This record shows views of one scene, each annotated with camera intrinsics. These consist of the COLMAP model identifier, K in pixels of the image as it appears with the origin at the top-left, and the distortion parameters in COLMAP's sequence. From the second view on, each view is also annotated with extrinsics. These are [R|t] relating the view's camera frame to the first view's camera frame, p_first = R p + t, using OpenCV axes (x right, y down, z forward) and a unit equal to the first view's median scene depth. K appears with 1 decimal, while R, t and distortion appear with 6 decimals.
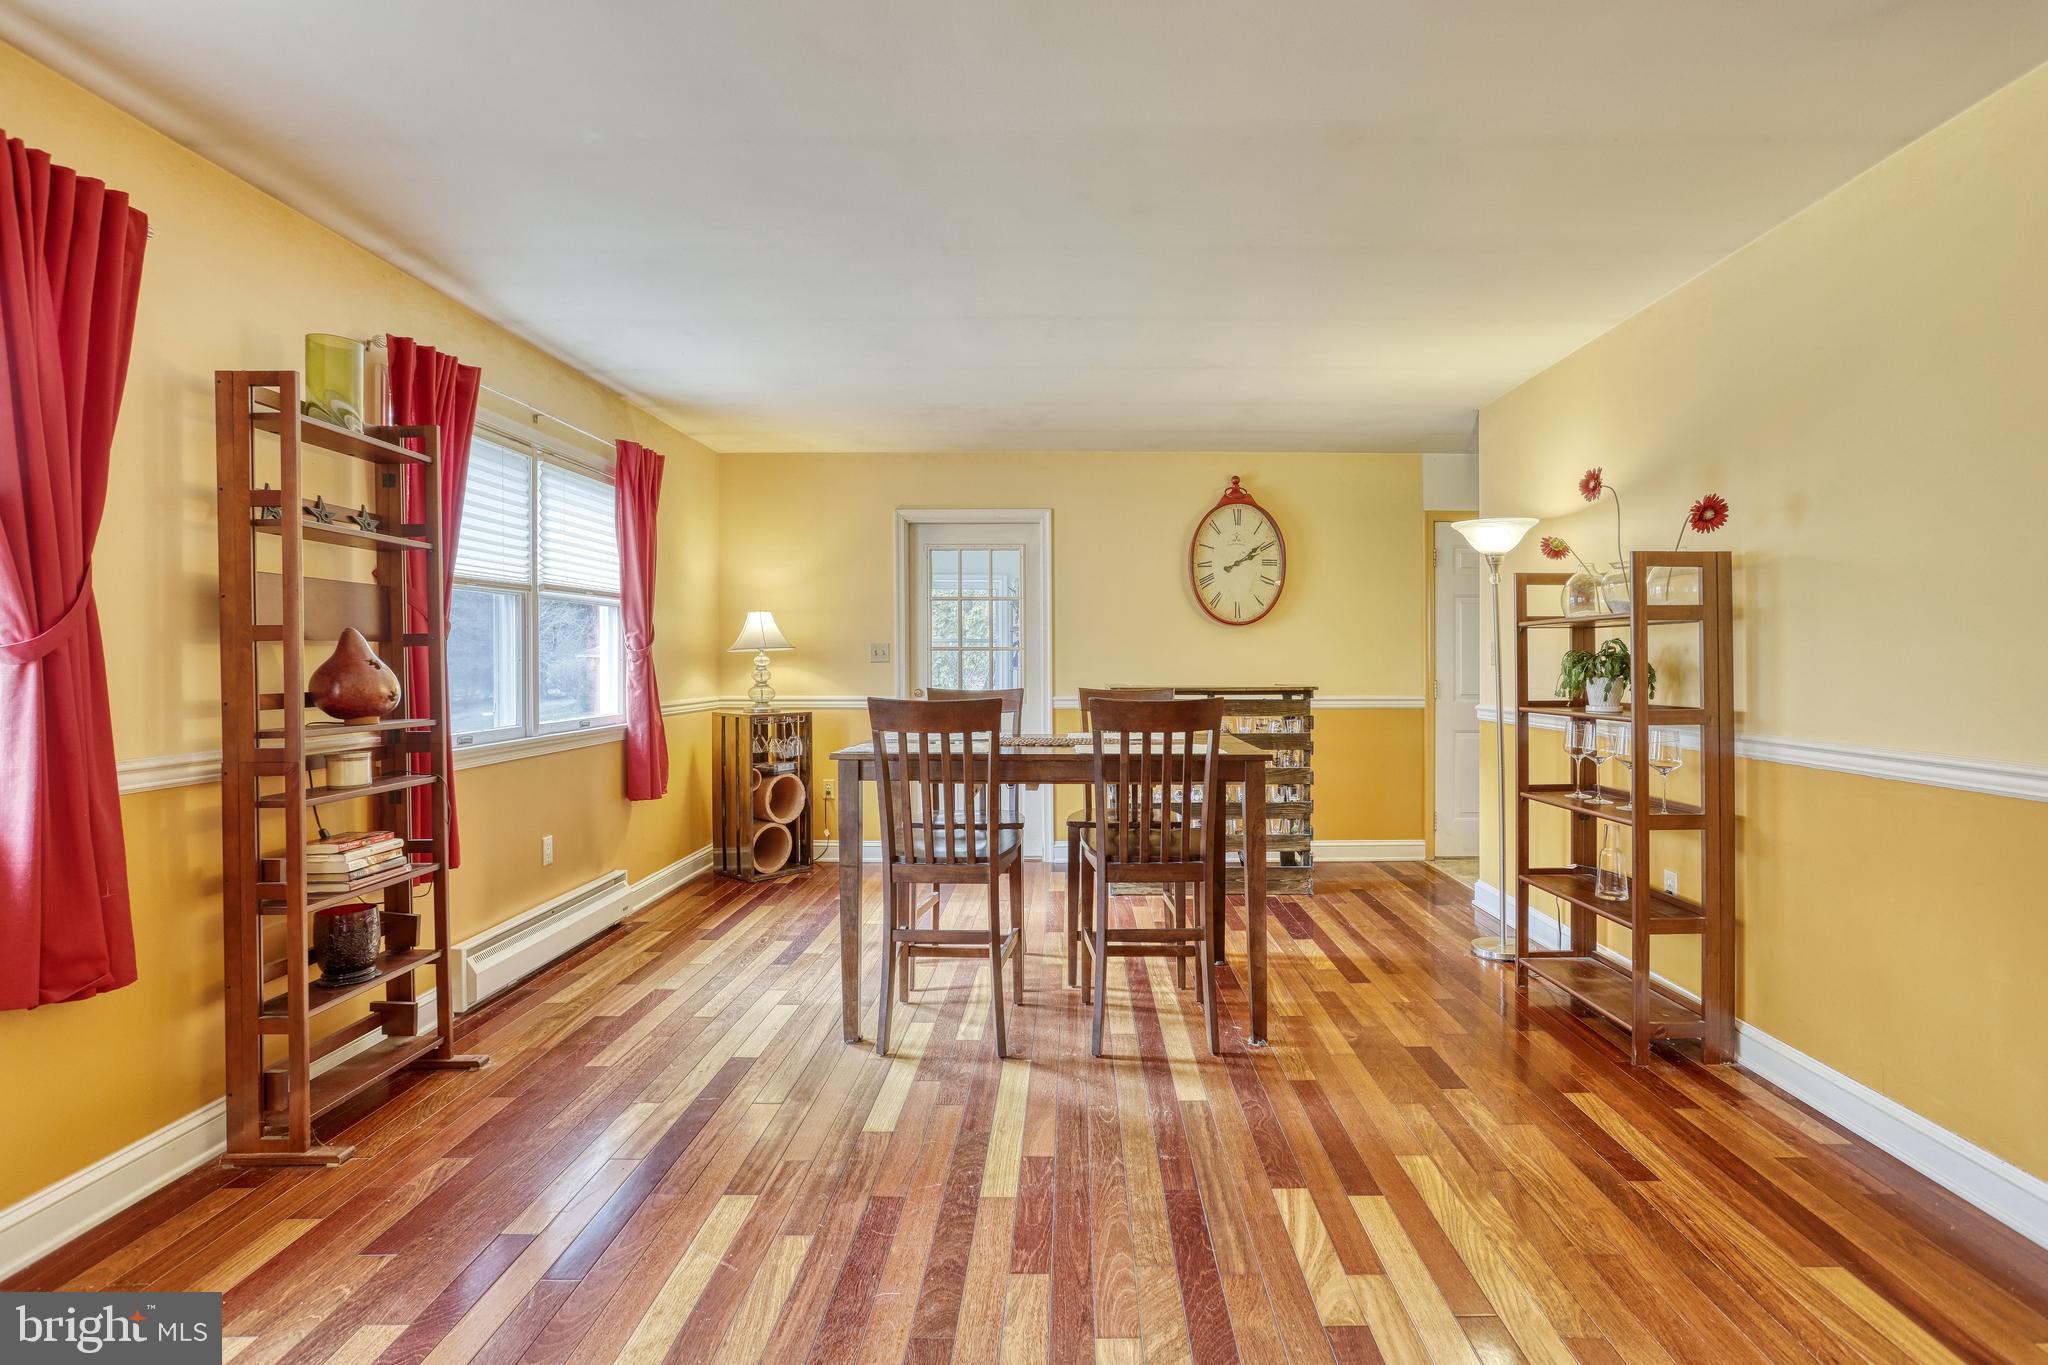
lens RADIAL K [[990.2, 0, 1047.9], [0, 990.2, 672.4], [0, 0, 1]] dist [-0.070325, 0.043426]
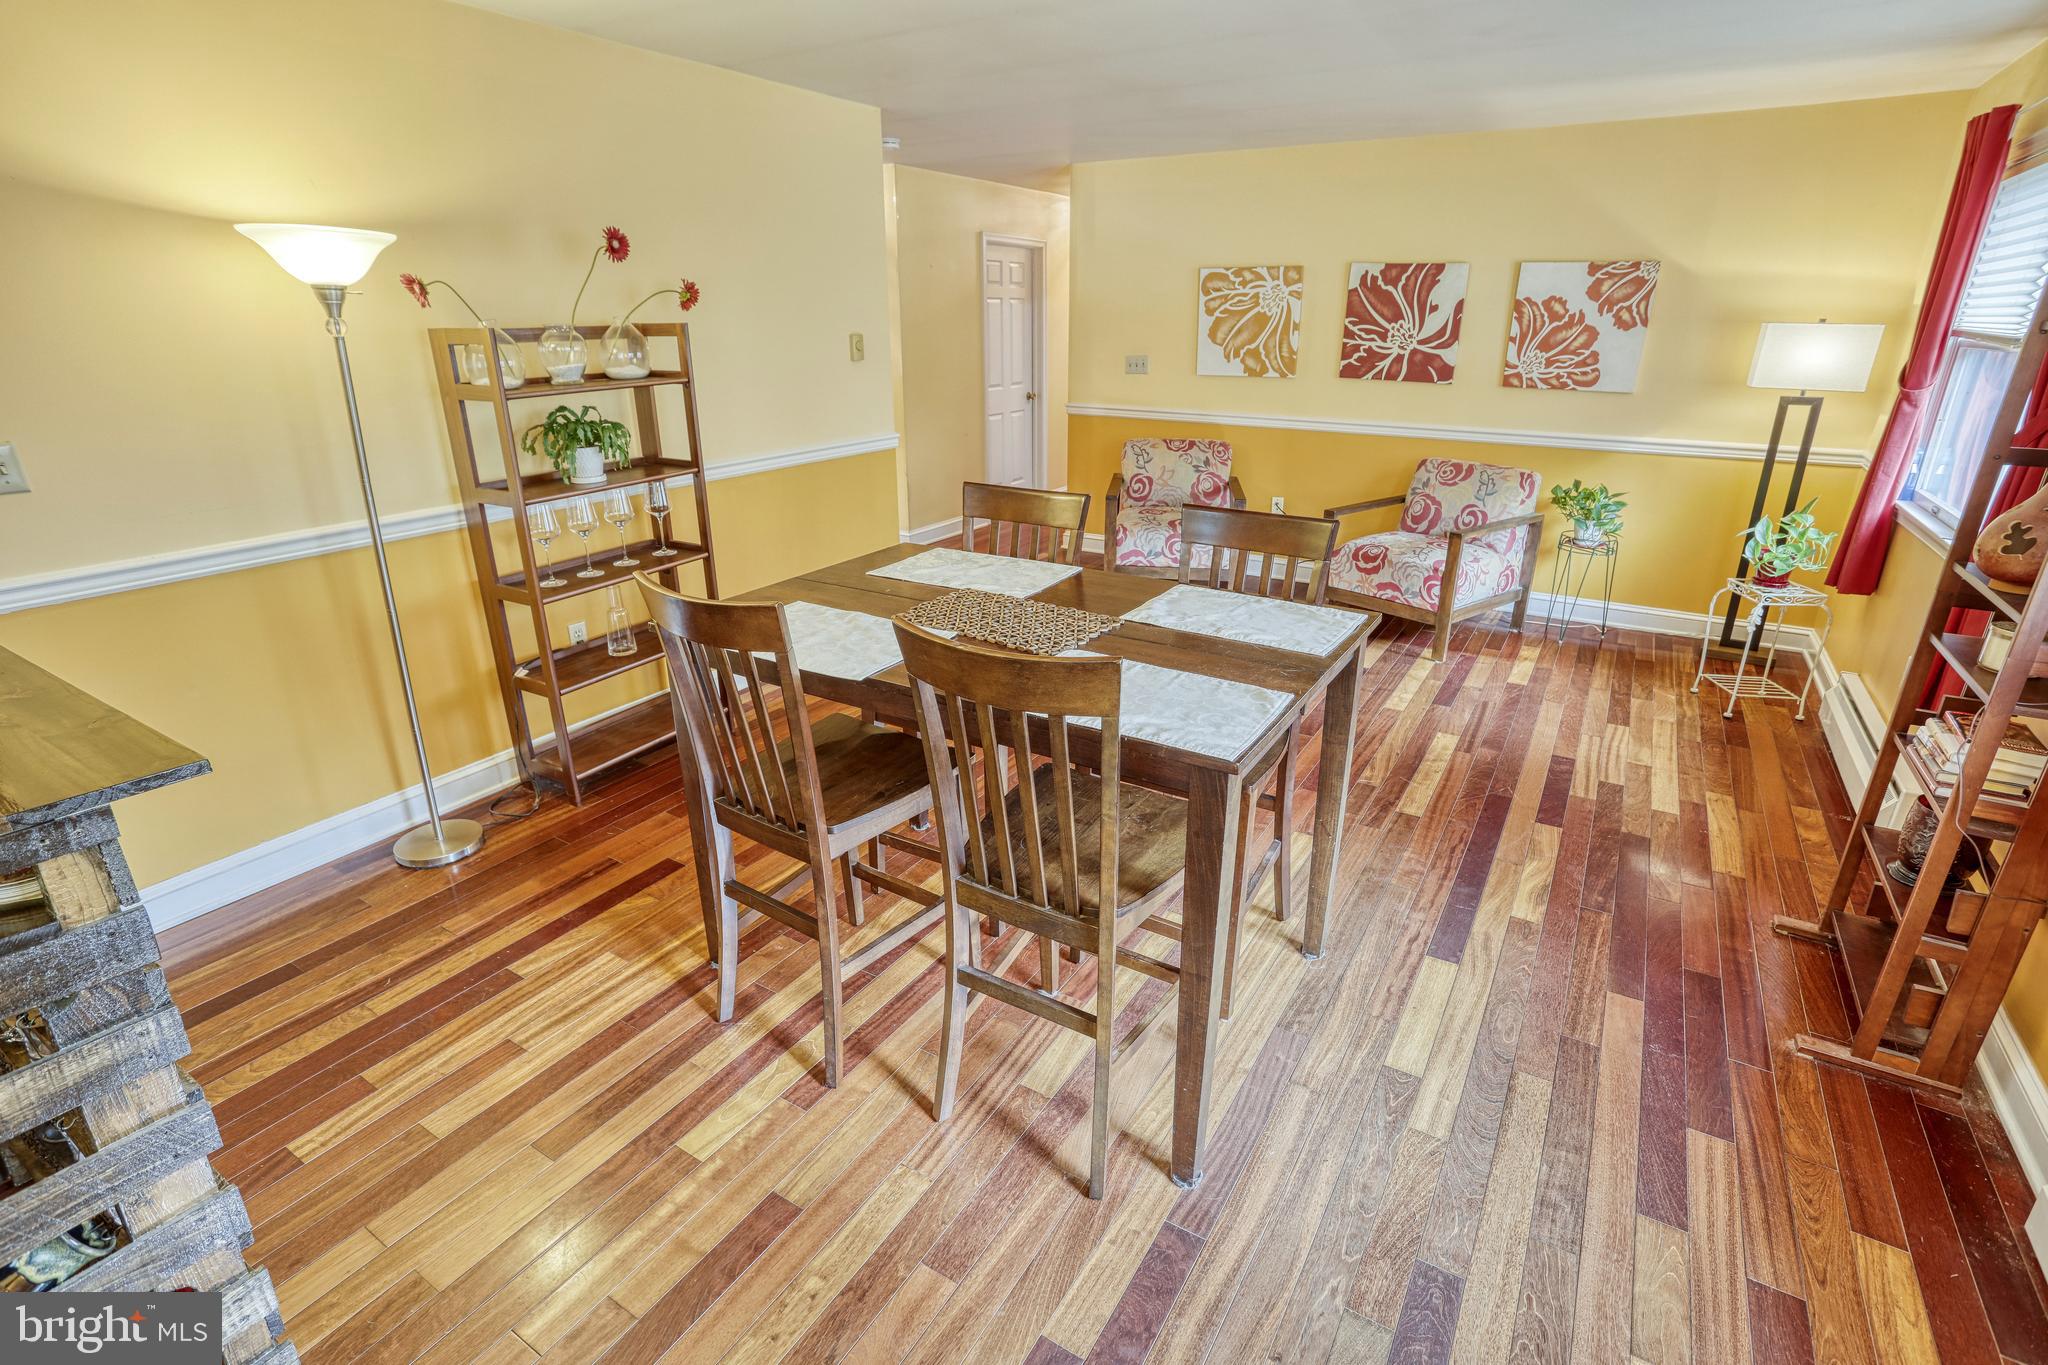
lens RADIAL K [[974.1, 0, 1029.6], [0, 974.1, 684.6], [0, 0, 1]] dist [-0.049866, 0.027377]
pose [[-0.863465, -0.182984, 0.470047, -0.348125], [0.004177, 0.929253, 0.369421, -0.139810], [-0.504391, 0.320946, -0.801613, 1.762618]]
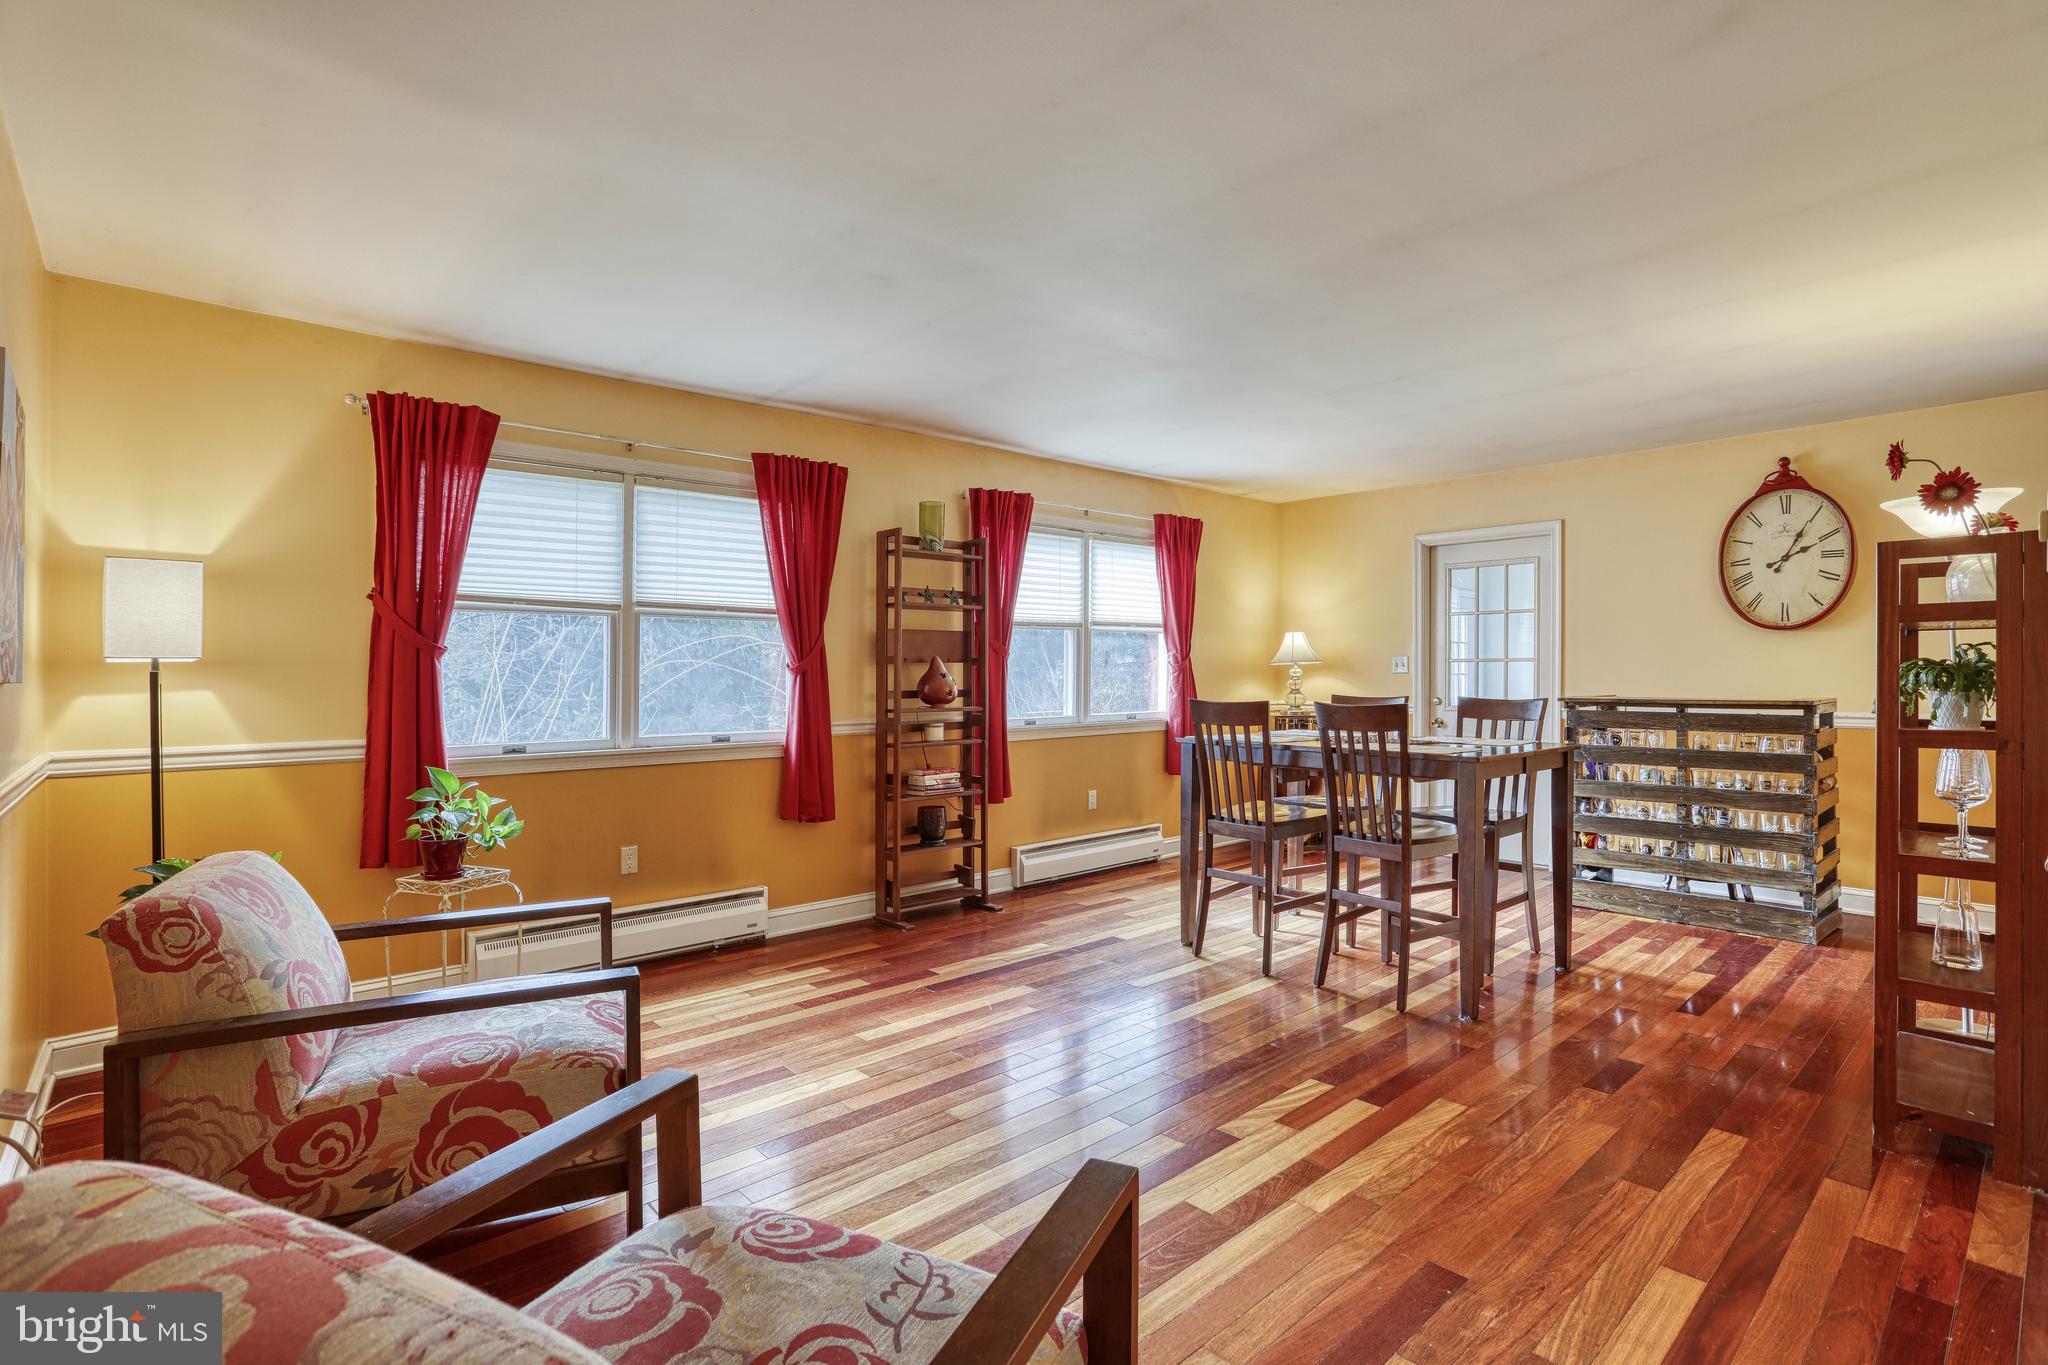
lens RADIAL K [[976.9, 0, 1024.1], [0, 976.9, 670.3], [0, 0, 1]] dist [-0.057337, 0.026466]
pose [[0.671639, -0.004134, -0.740867, 0.682504], [-0.004397, 0.999945, -0.009566, -0.000803], [0.740865, 0.009682, 0.671584, -0.116530]]
